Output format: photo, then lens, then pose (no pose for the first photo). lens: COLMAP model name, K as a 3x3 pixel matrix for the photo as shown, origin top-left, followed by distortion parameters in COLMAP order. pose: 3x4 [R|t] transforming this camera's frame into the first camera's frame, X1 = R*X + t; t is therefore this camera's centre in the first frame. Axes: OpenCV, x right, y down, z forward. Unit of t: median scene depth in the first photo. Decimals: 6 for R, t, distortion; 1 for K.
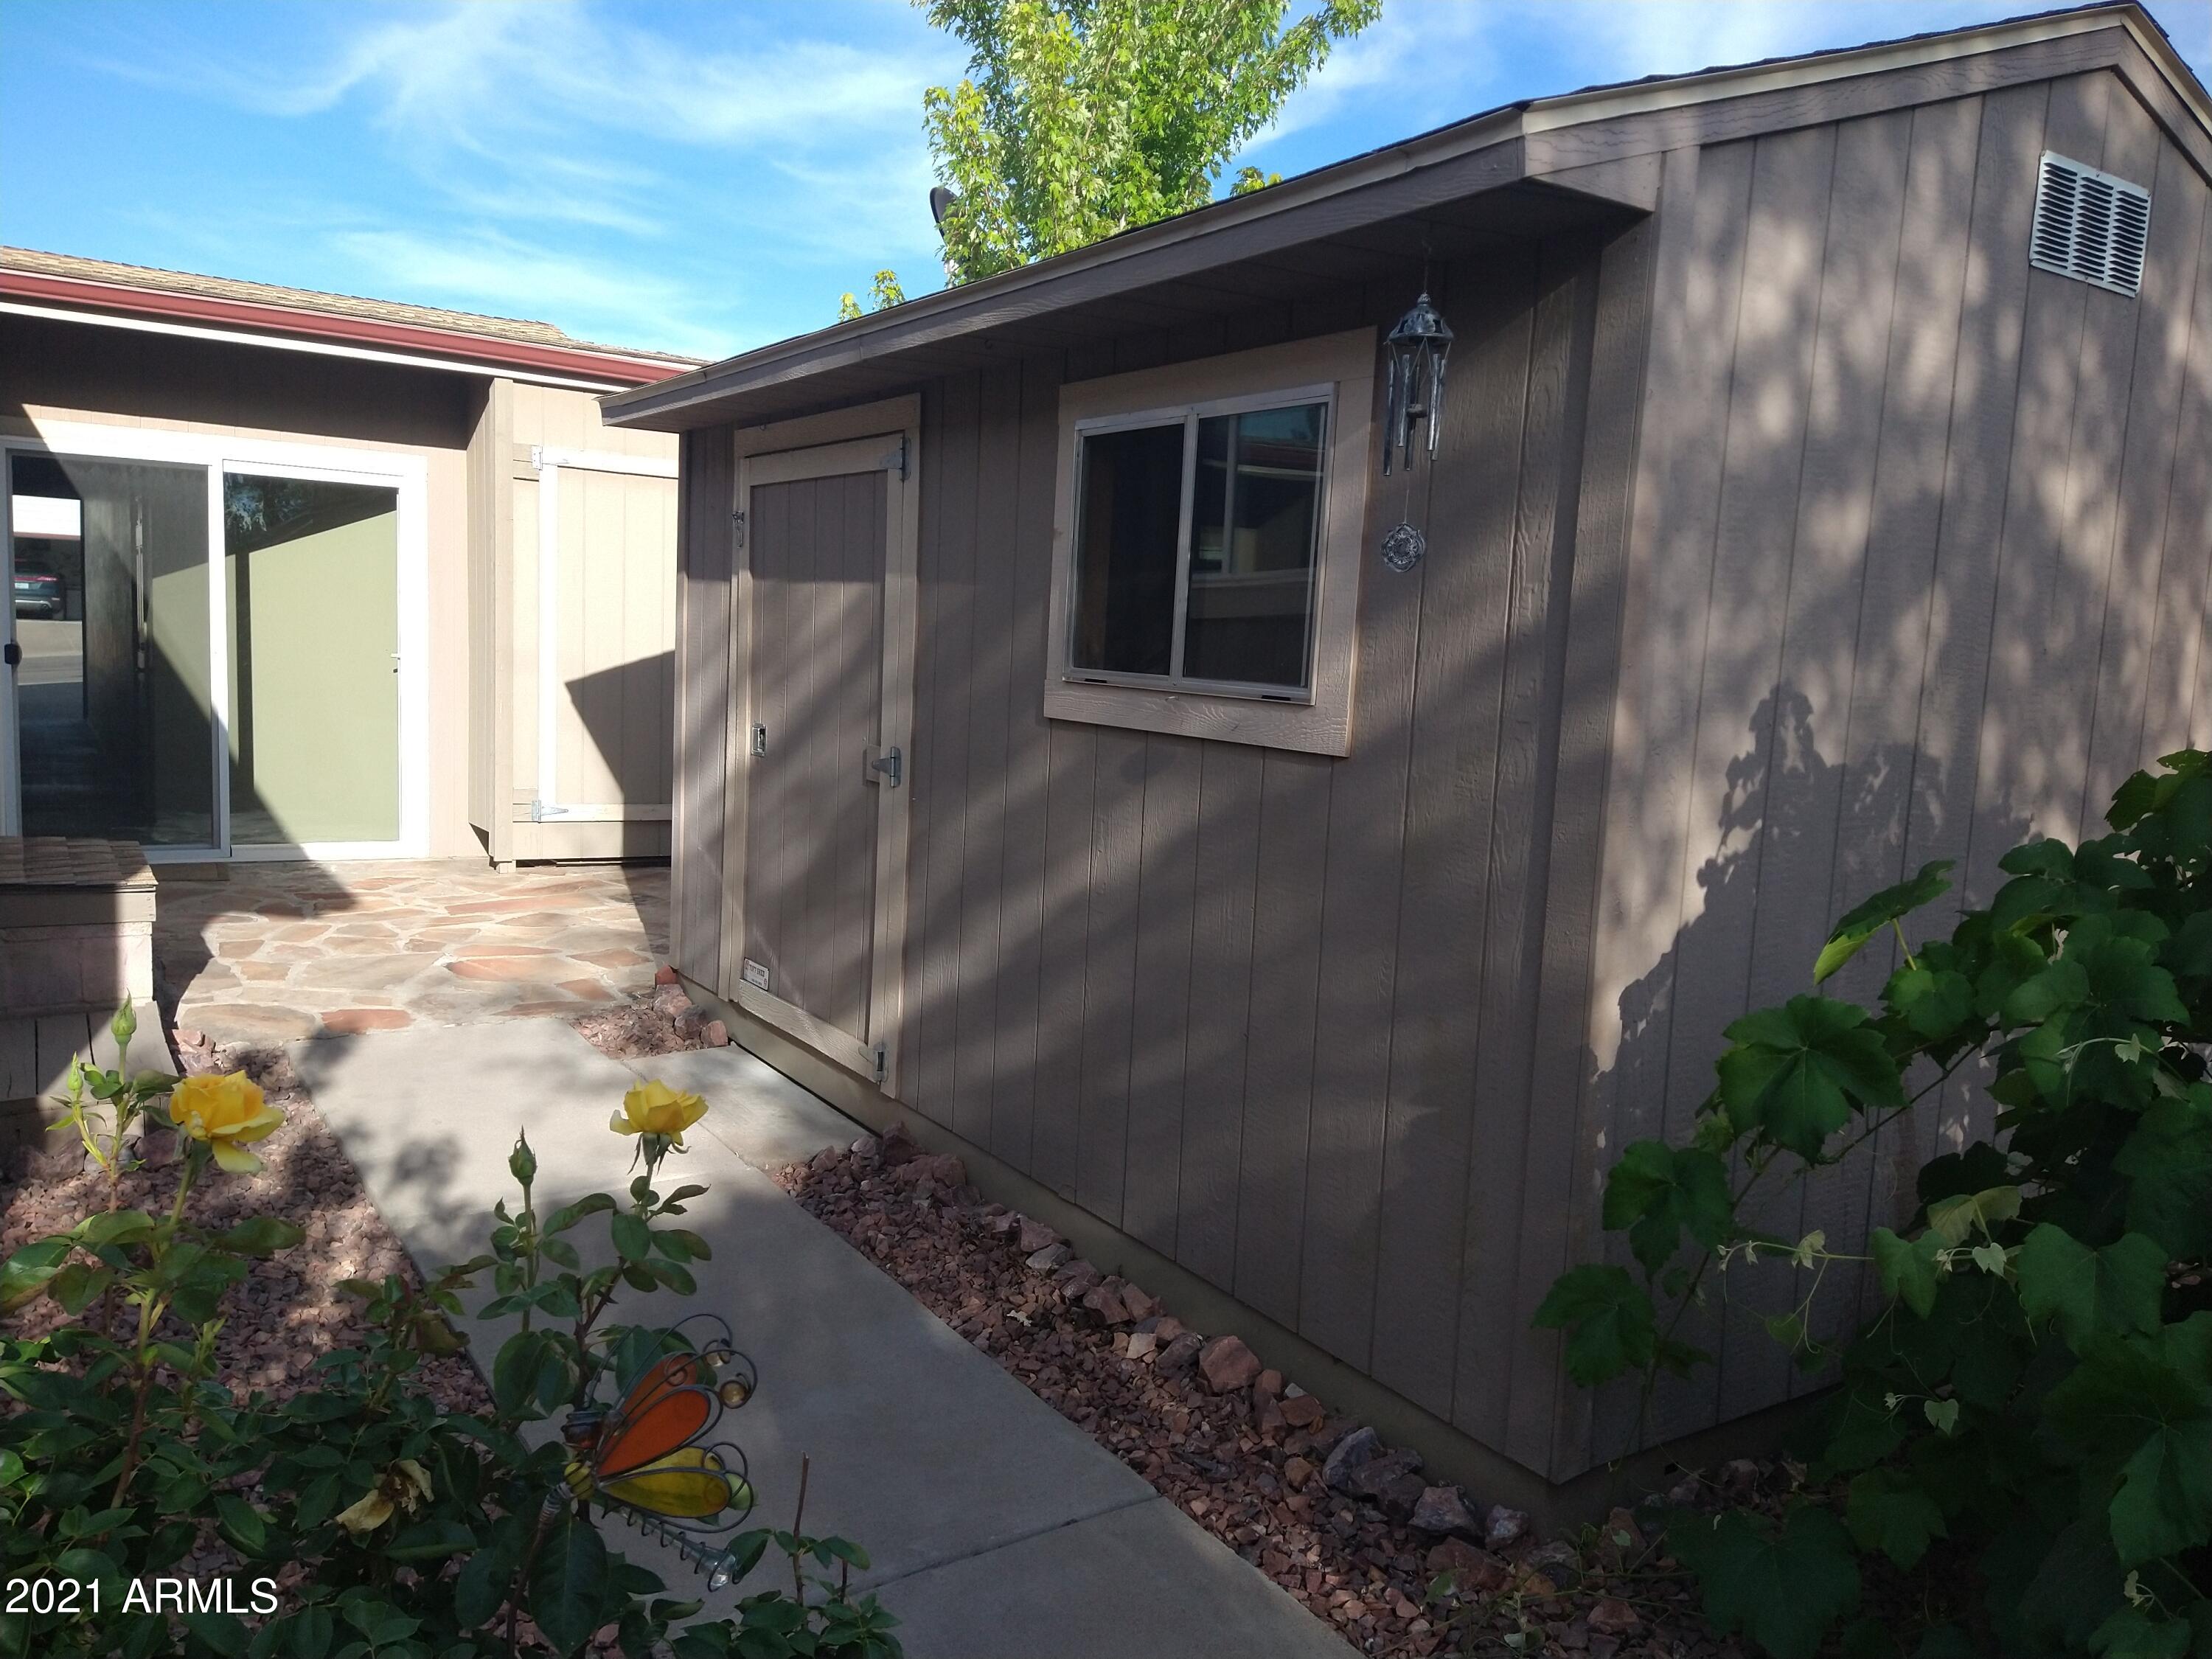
lens RADIAL K [[1650.9, 0, 1106.0], [0, 1650.9, 829.5], [0, 0, 1]] dist [0.112887, -0.163618]
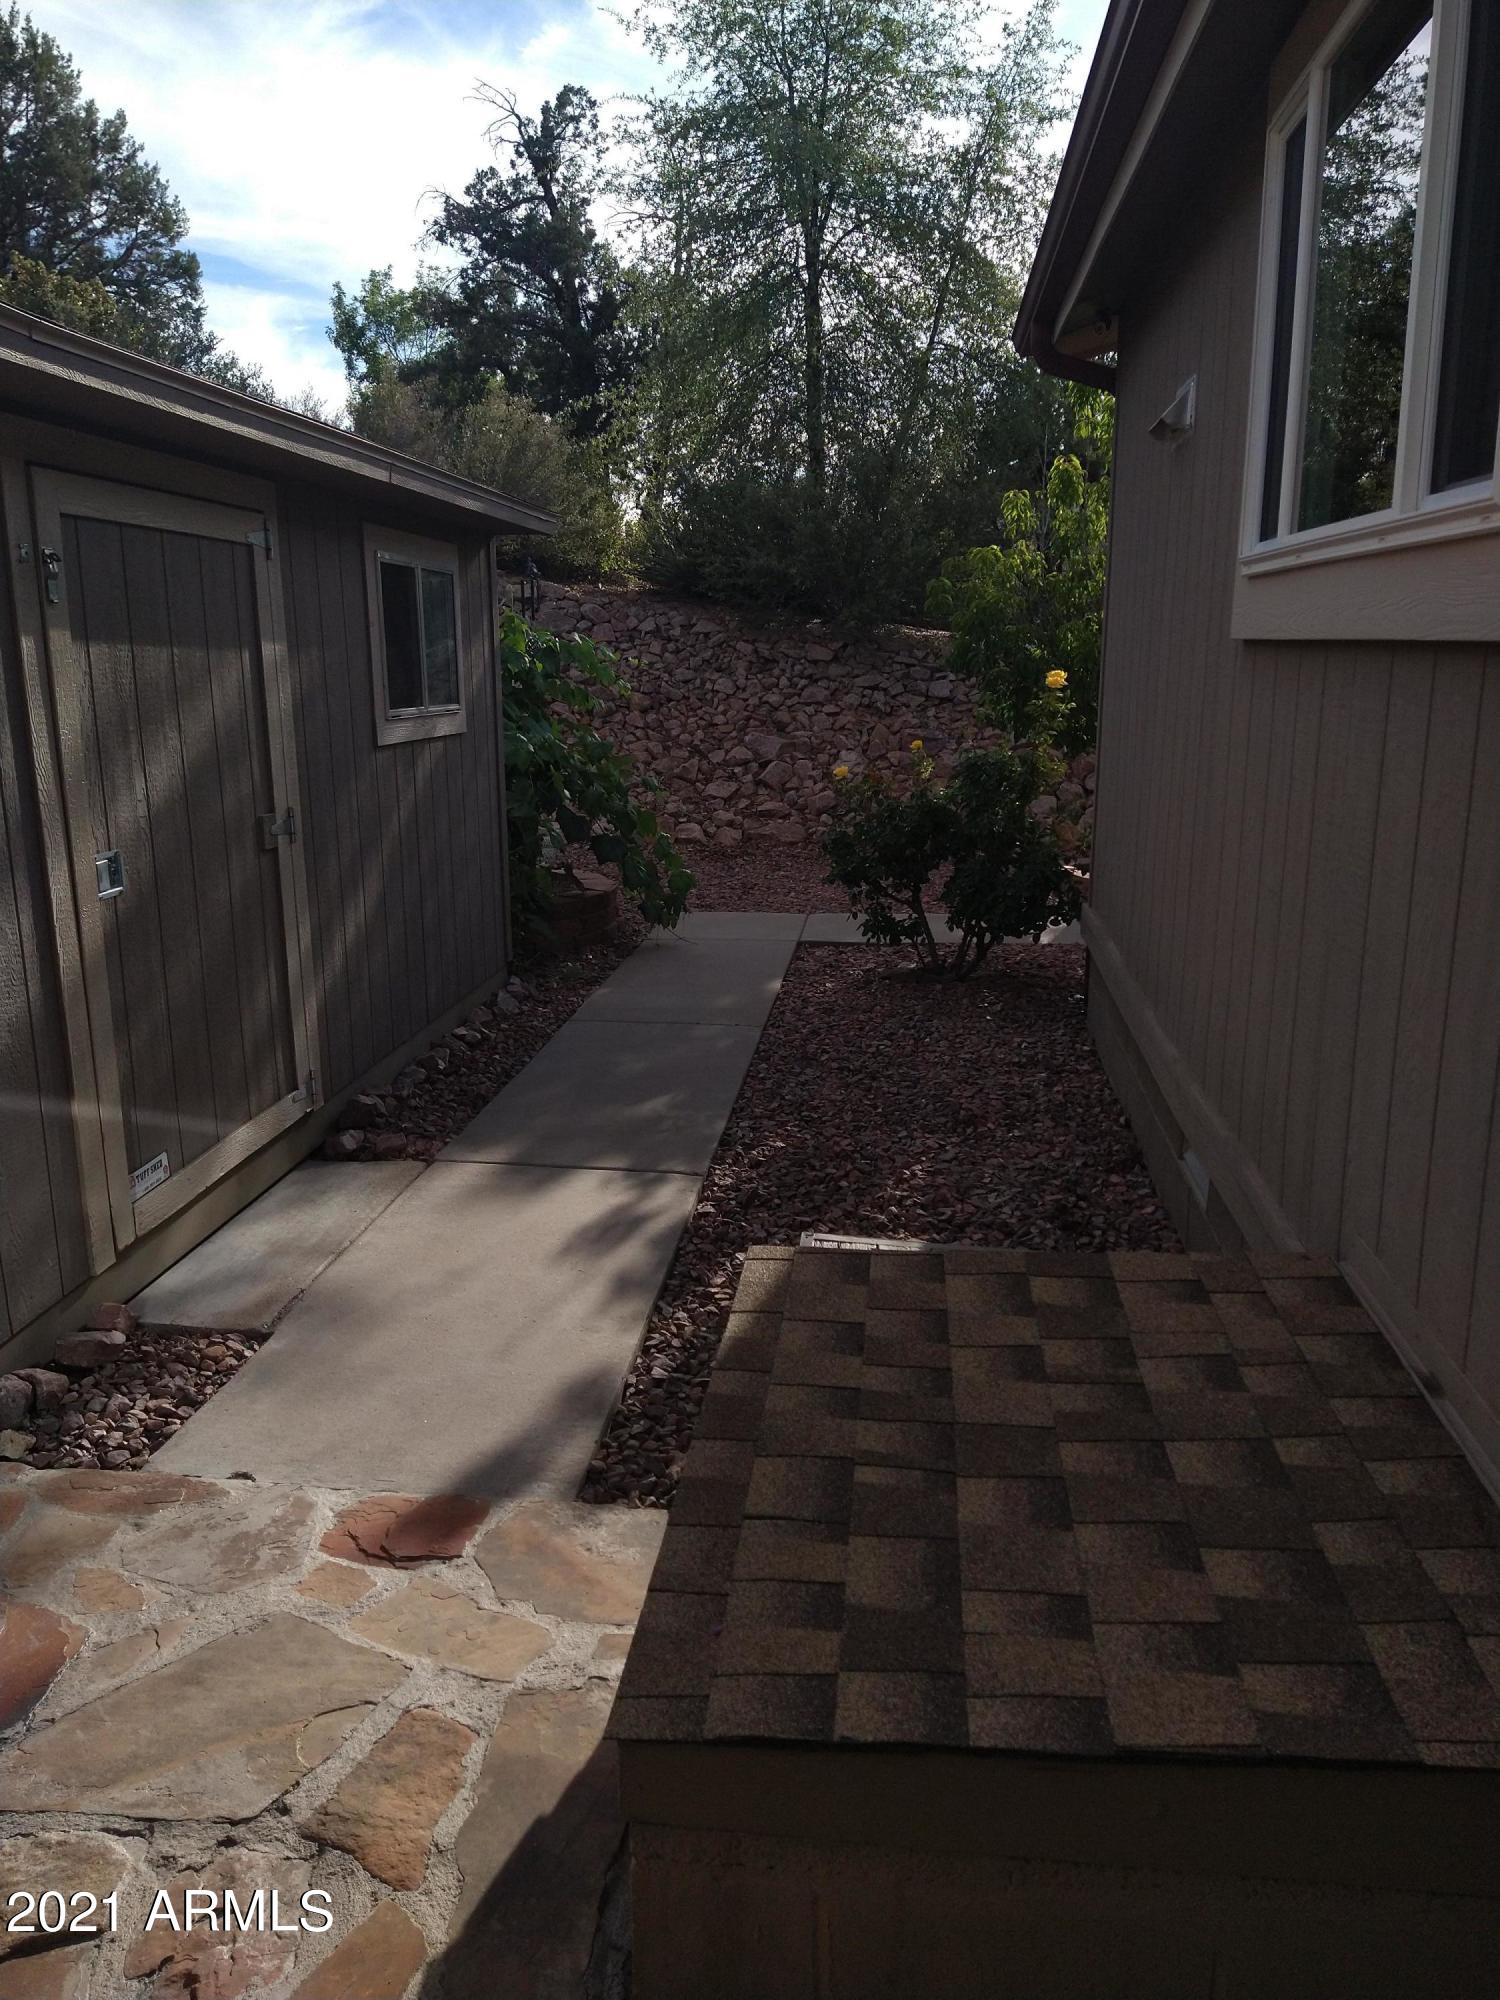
lens RADIAL K [[1492.6, 0, 742.7], [0, 1492.6, 1002.3], [0, 0, 1]] dist [0.112887, -0.163618]
pose [[-0.766908, -0.183699, 0.614903, -1.051000], [0.043270, 0.941175, 0.335137, -0.258836], [-0.640296, 0.283627, -0.713846, 1.618844]]
